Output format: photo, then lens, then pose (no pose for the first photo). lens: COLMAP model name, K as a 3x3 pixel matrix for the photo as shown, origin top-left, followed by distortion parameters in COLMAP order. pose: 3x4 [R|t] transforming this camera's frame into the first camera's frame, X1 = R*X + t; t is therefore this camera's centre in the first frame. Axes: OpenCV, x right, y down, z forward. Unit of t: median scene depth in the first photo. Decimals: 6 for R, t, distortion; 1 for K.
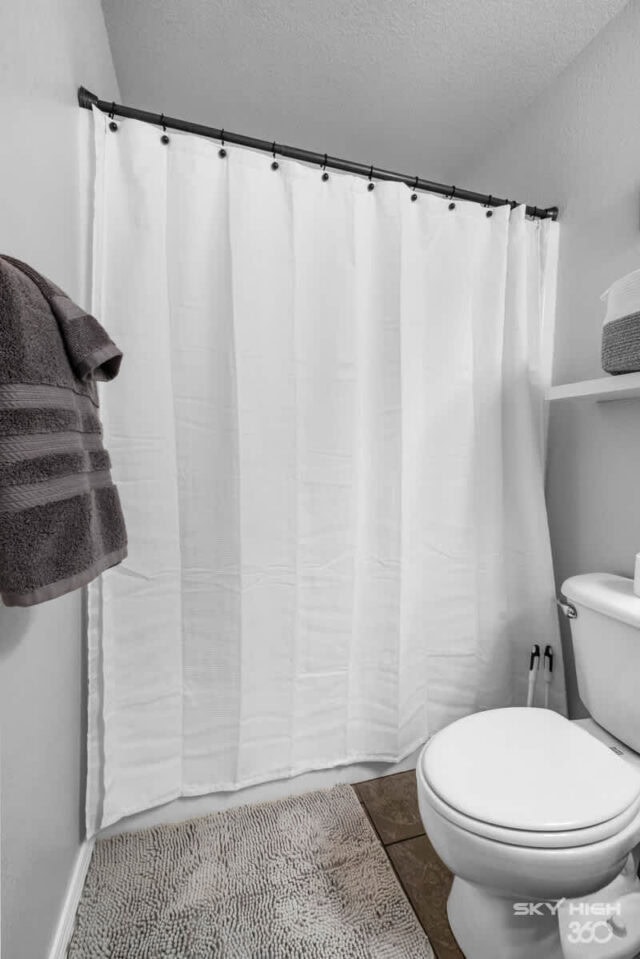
lens RADIAL K [[416.8, 0, 324.8], [0, 416.8, 483.1], [0, 0, 1]] dist [0.002001, -0.000345]
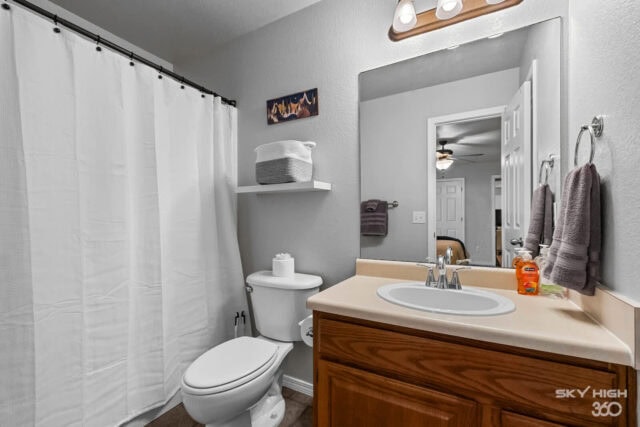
lens RADIAL K [[278.2, 0, 321.3], [0, 278.2, 216.8], [0, 0, 1]] dist [0.002001, -0.000345]
pose [[0.717179, -0.017981, 0.696657, -0.139407], [0.068050, 0.996697, -0.044329, 0.011844], [-0.693559, 0.079199, 0.716033, -0.298724]]
